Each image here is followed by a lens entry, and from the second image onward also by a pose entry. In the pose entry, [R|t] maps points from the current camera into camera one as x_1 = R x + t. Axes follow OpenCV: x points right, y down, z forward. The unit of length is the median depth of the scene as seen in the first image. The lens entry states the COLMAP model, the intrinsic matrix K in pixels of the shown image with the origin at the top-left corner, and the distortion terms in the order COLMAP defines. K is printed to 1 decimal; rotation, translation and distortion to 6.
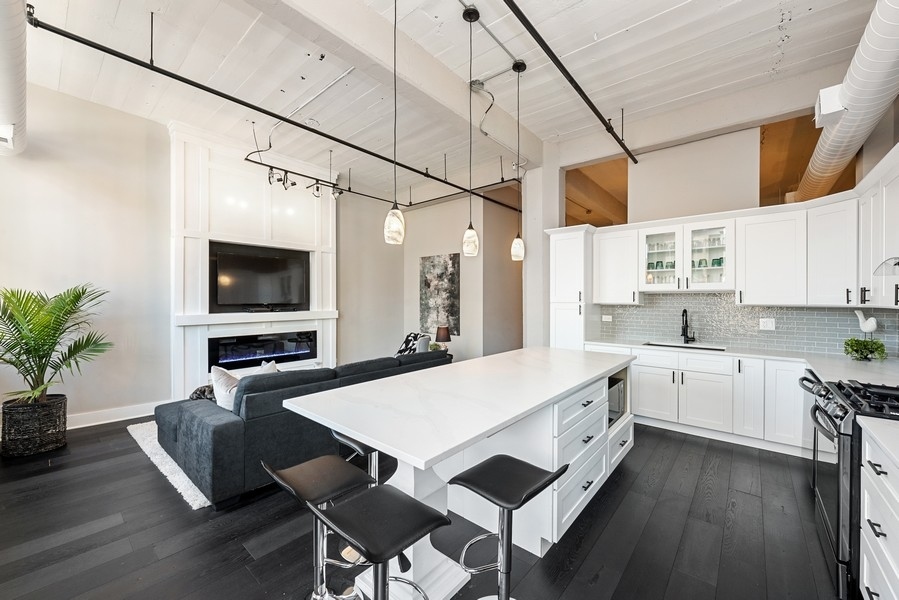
lens RADIAL K [[353.5, 0, 455.6], [0, 353.5, 302.9], [0, 0, 1]] dist [0.002366, -0.001441]
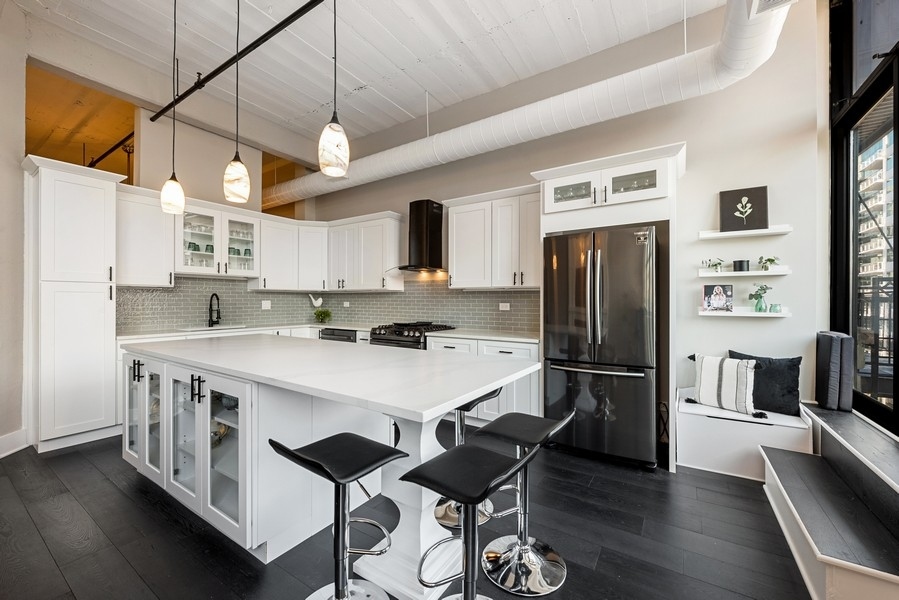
lens RADIAL K [[353.5, 0, 451.2], [0, 353.5, 301.0], [0, 0, 1]] dist [0.002366, -0.001441]
pose [[-0.125283, -0.003875, 0.992114, -0.291613], [0.007624, 0.999959, 0.004868, 0.025327], [-0.992092, 0.008174, -0.125248, 0.281896]]
